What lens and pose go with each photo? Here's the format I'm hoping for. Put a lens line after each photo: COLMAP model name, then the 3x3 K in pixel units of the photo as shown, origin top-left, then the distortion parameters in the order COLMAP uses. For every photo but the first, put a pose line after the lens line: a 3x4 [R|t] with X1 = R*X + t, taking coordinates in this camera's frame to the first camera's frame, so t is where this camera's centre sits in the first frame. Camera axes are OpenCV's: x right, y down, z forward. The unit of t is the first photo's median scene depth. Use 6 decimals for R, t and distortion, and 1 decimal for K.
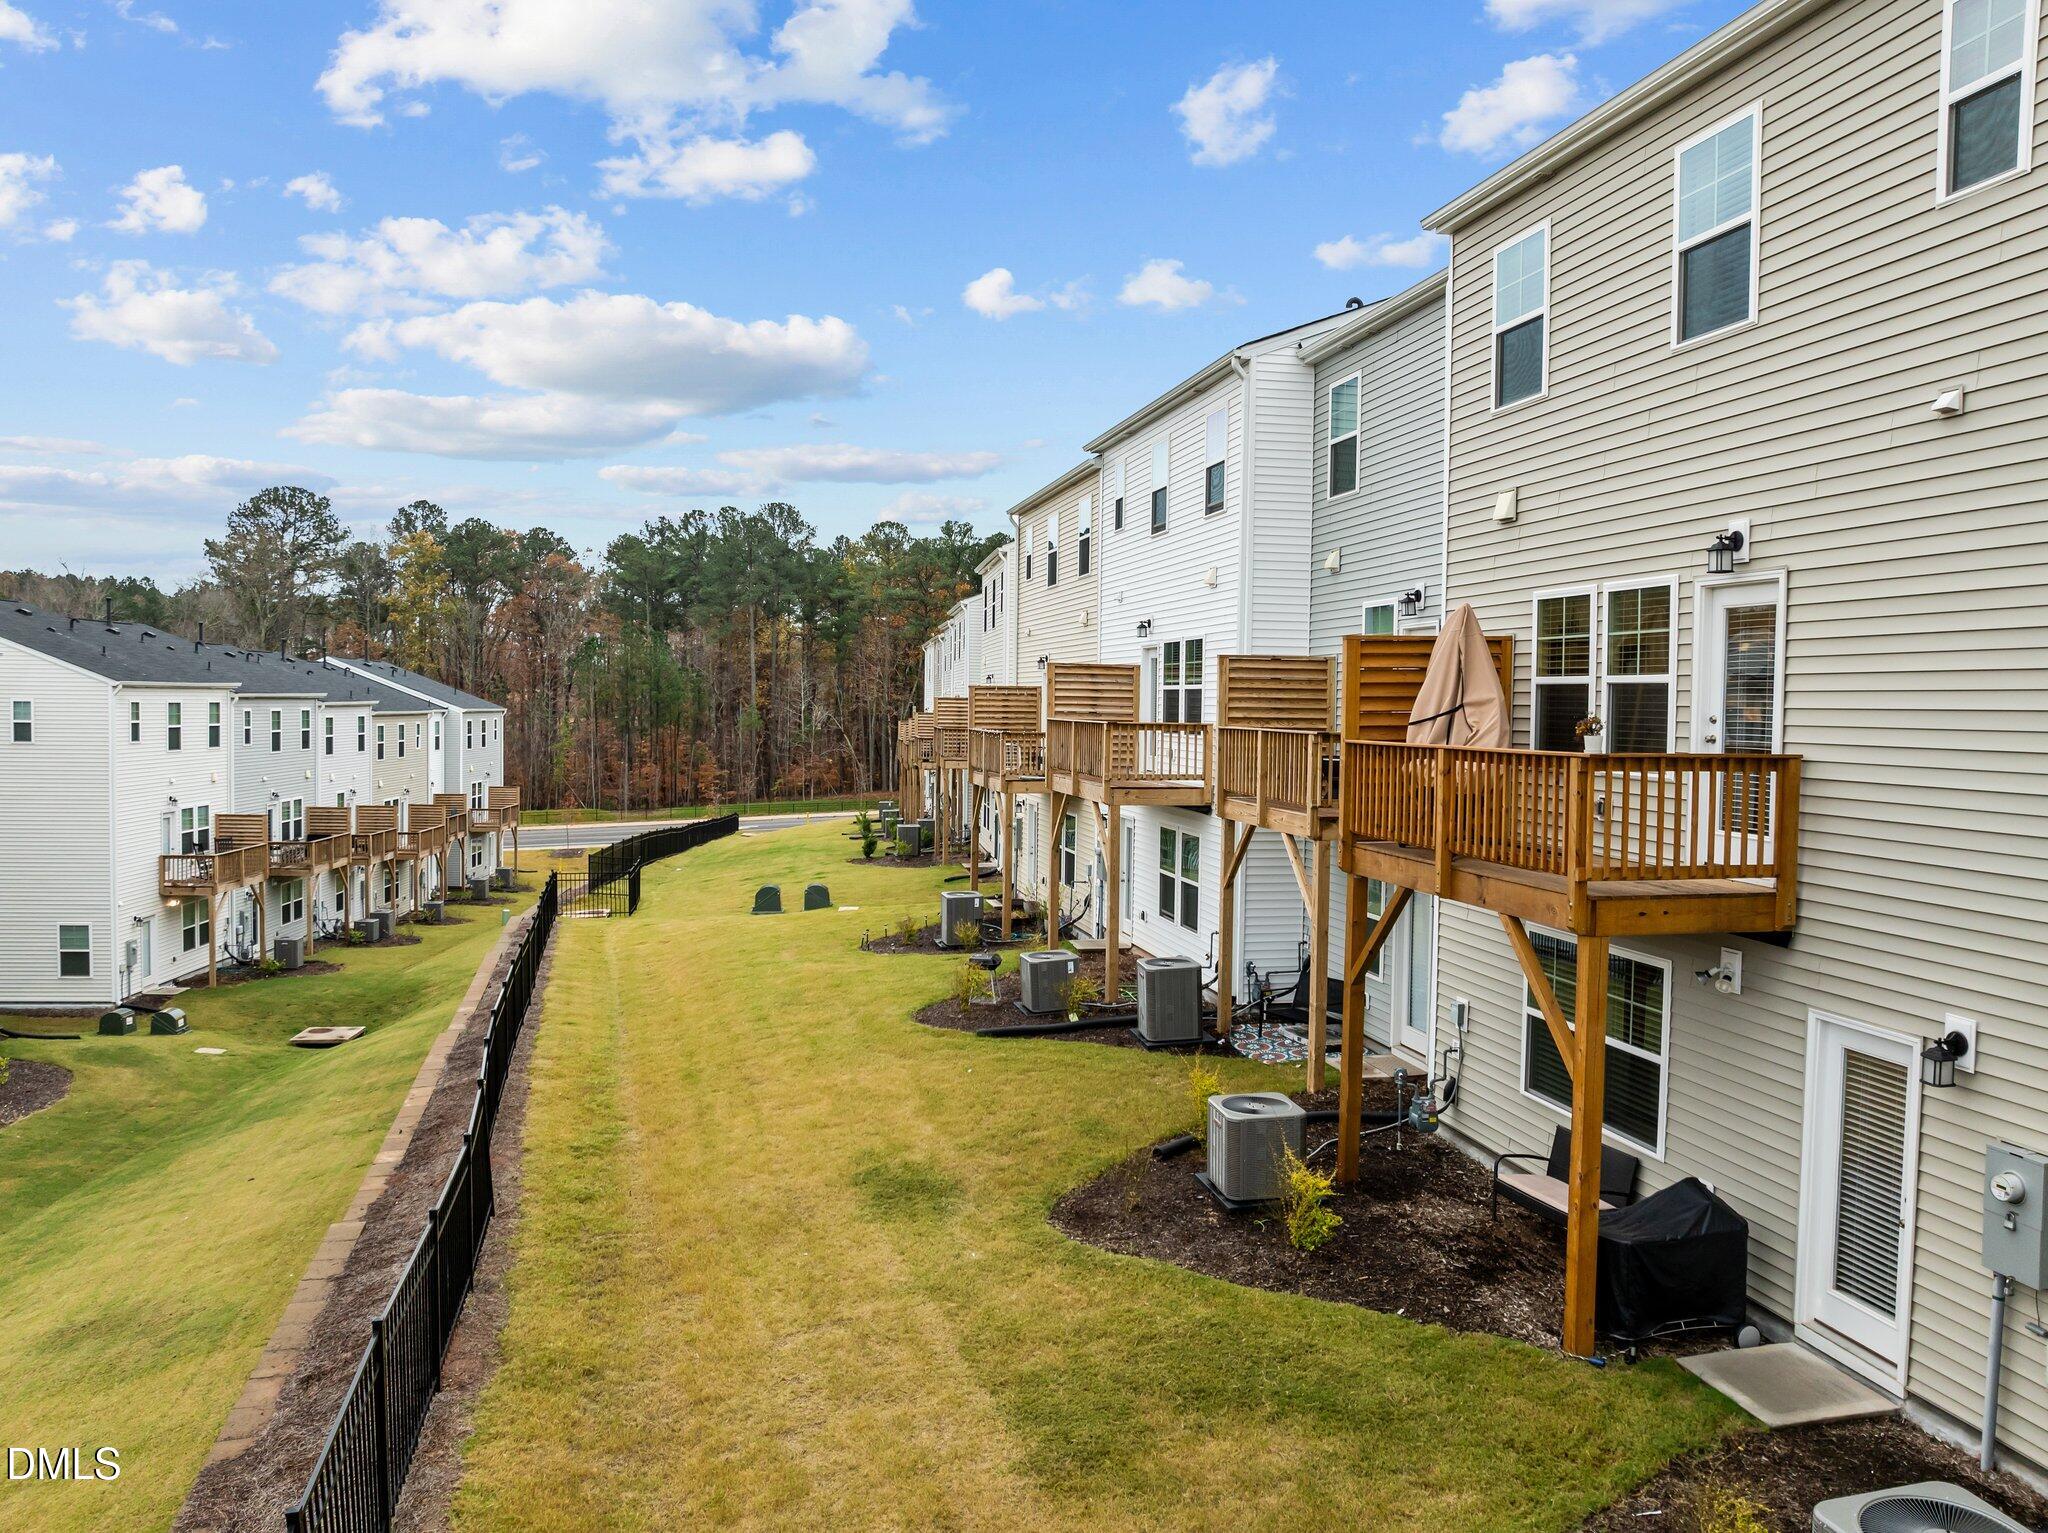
lens RADIAL K [[1453.3, 0, 1024.0], [0, 1453.3, 766.5], [0, 0, 1]] dist [-0.046391, -0.000875]
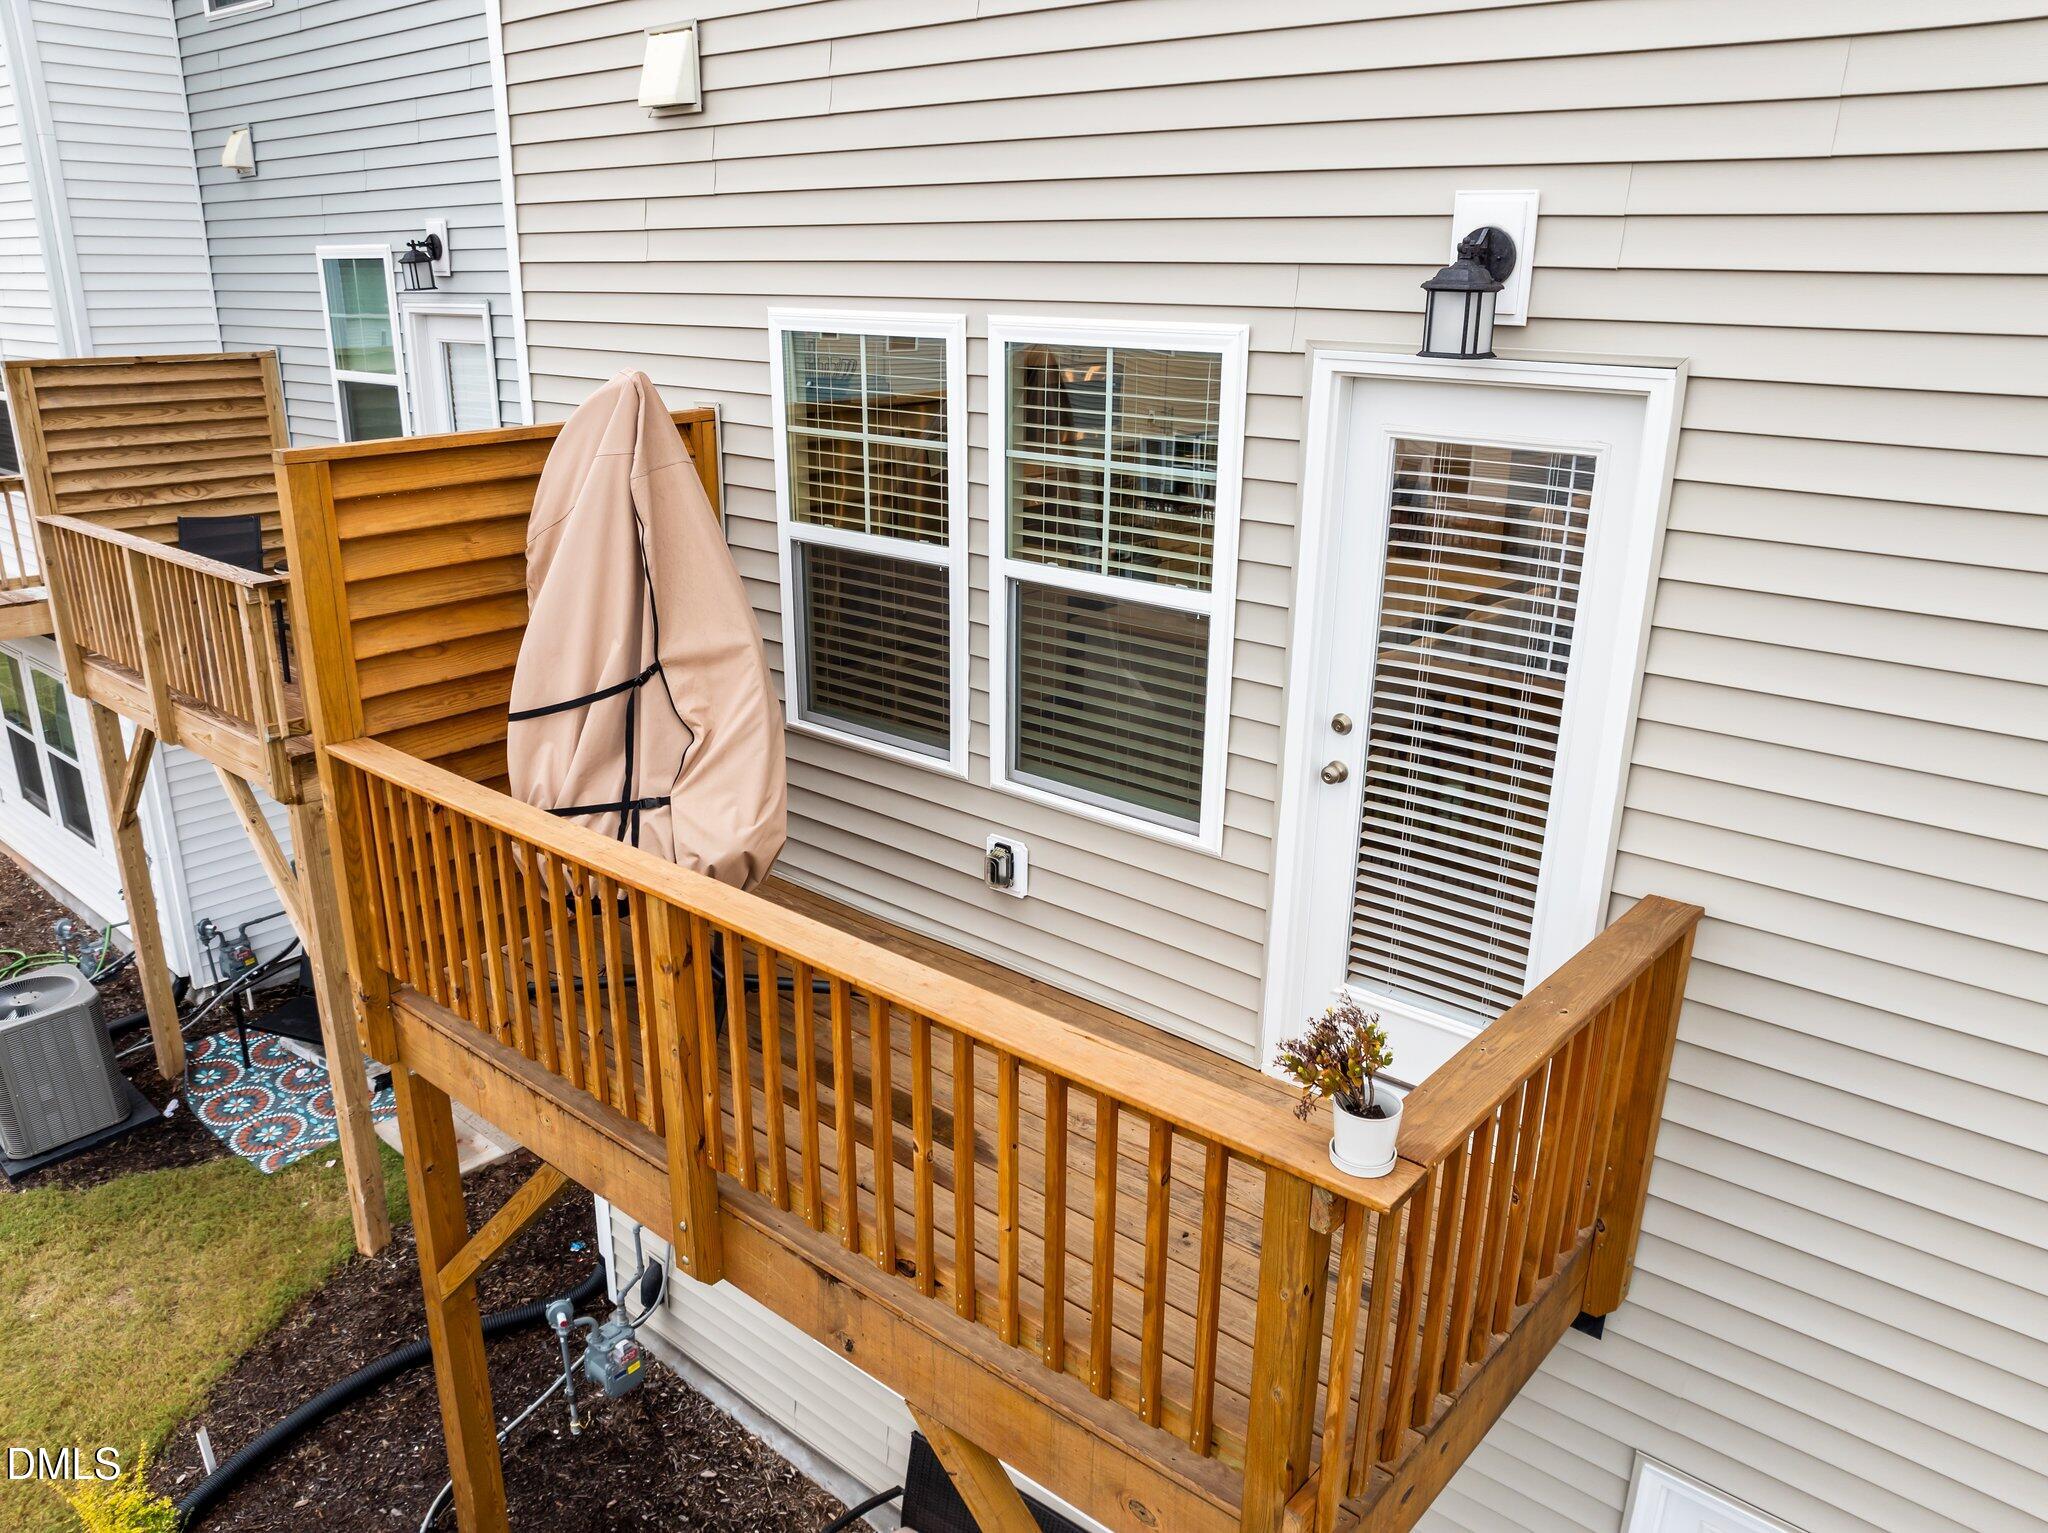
lens RADIAL K [[1446.8, 0, 1021.6], [0, 1446.8, 759.5], [0, 0, 1]] dist [-0.035330, 0.002539]
pose [[0.790423, -0.197341, 0.579903, 0.162958], [0.025758, 0.956557, 0.290406, -0.124495], [-0.612019, -0.214607, 0.761168, 0.673621]]
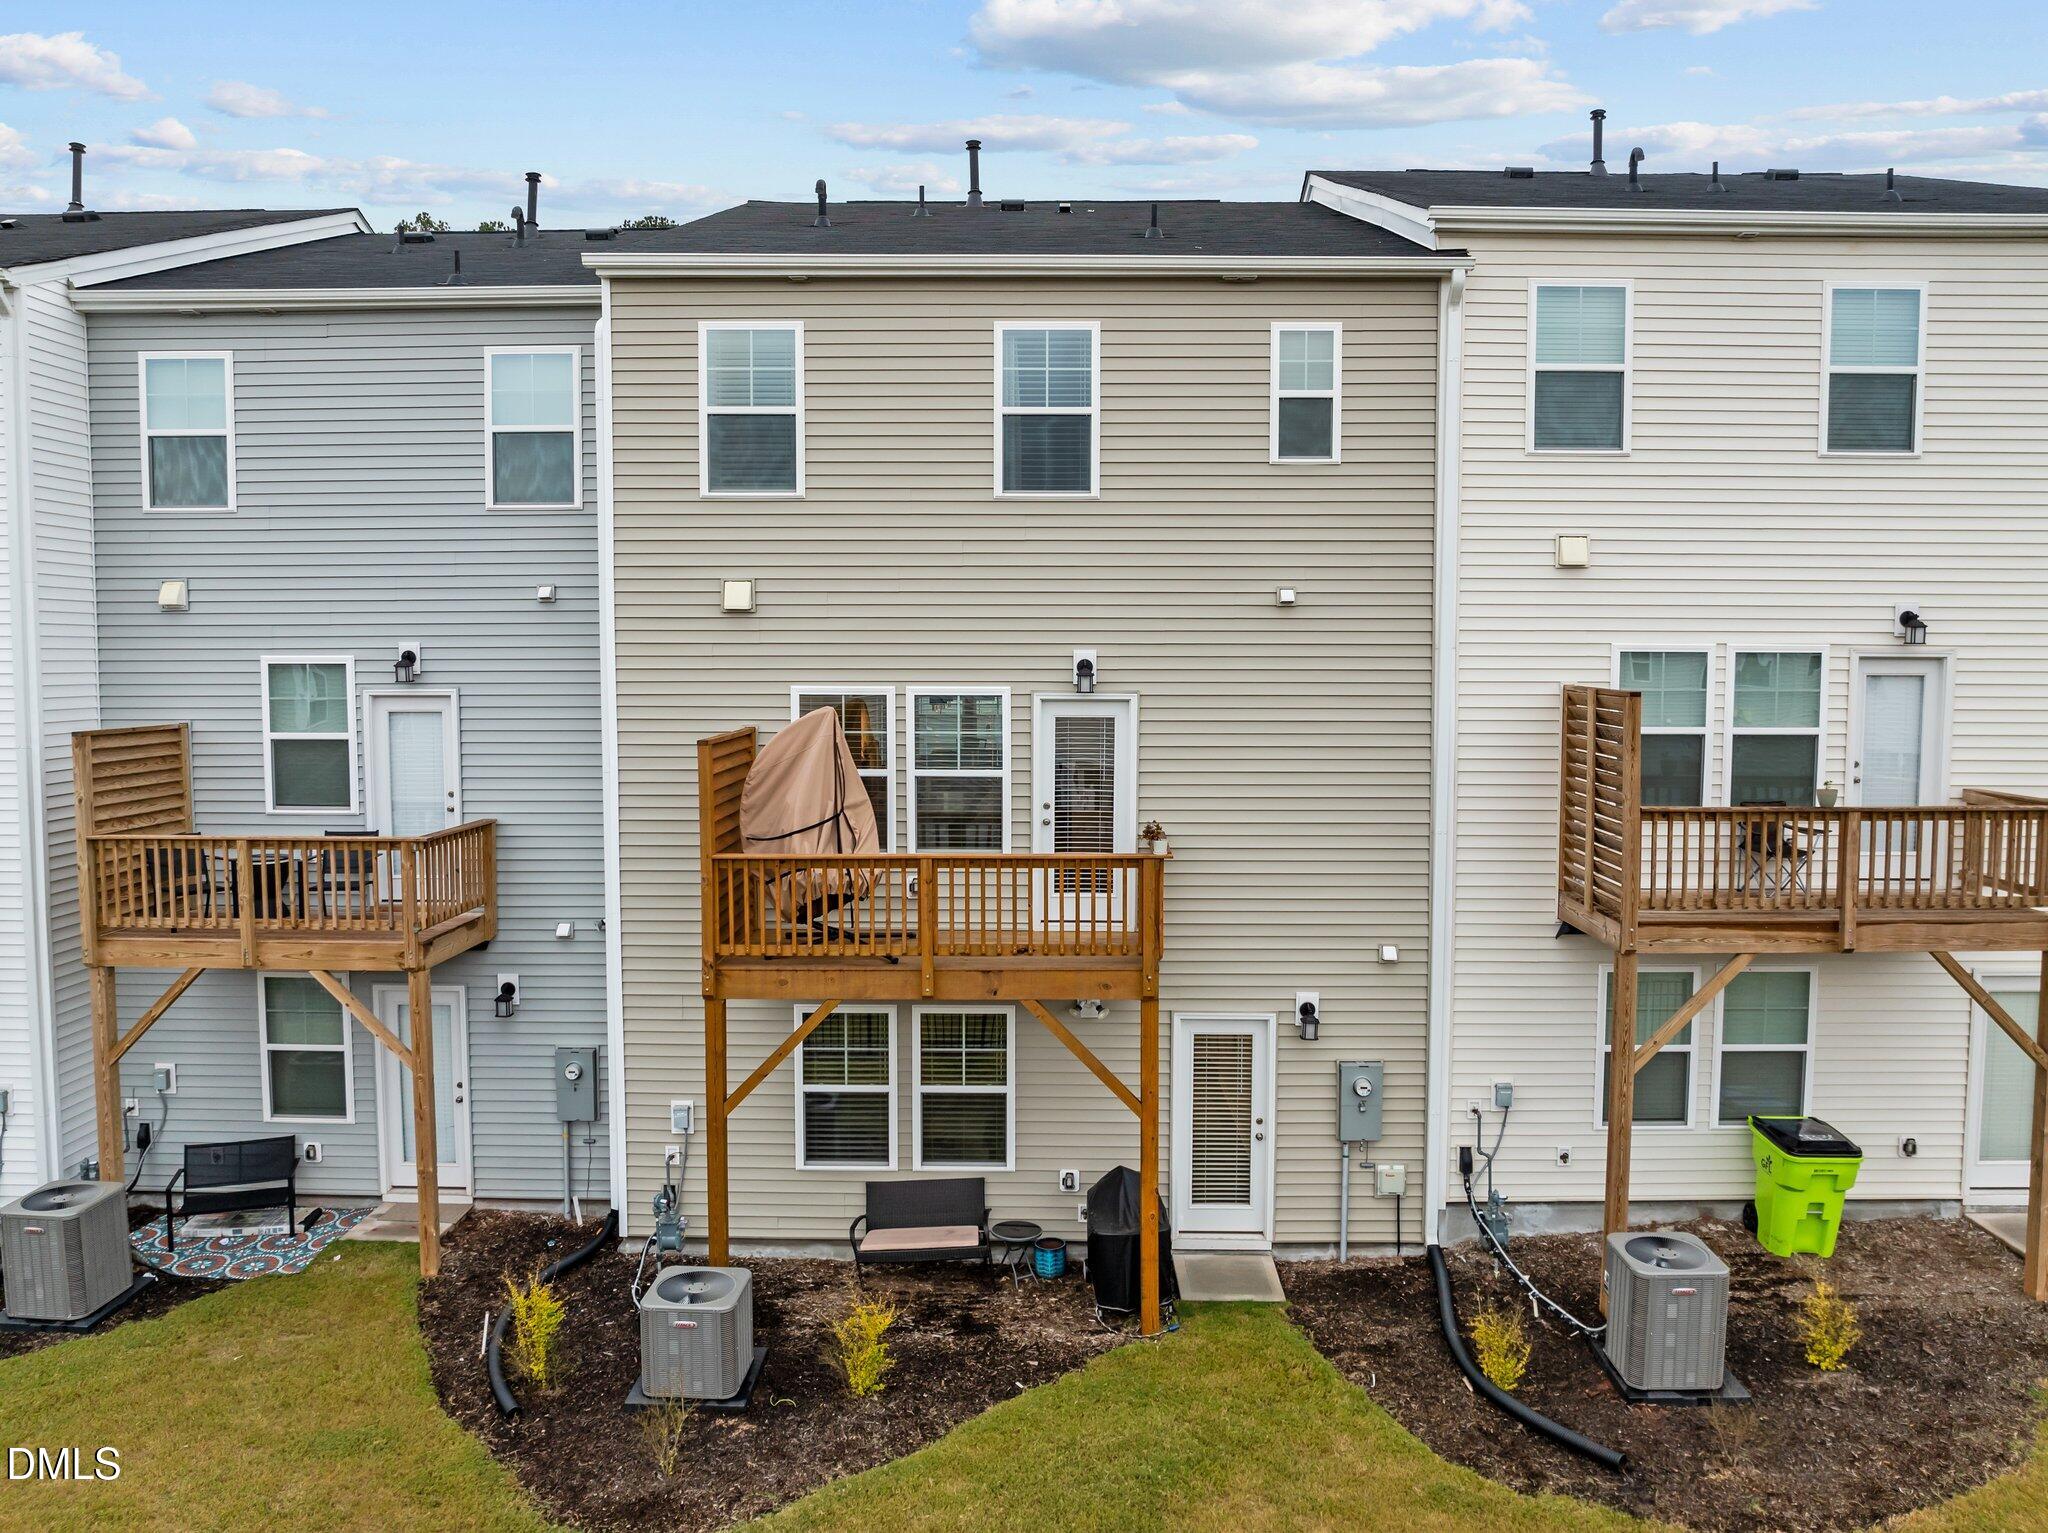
lens RADIAL K [[1453.9, 0, 1035.2], [0, 1453.9, 763.1], [0, 0, 1]] dist [-0.048502, 0.000609]
pose [[0.225162, -0.081920, 0.970871, -0.659432], [0.044183, 0.996292, 0.073818, -0.145410], [-0.973319, 0.026275, 0.227947, 0.646424]]
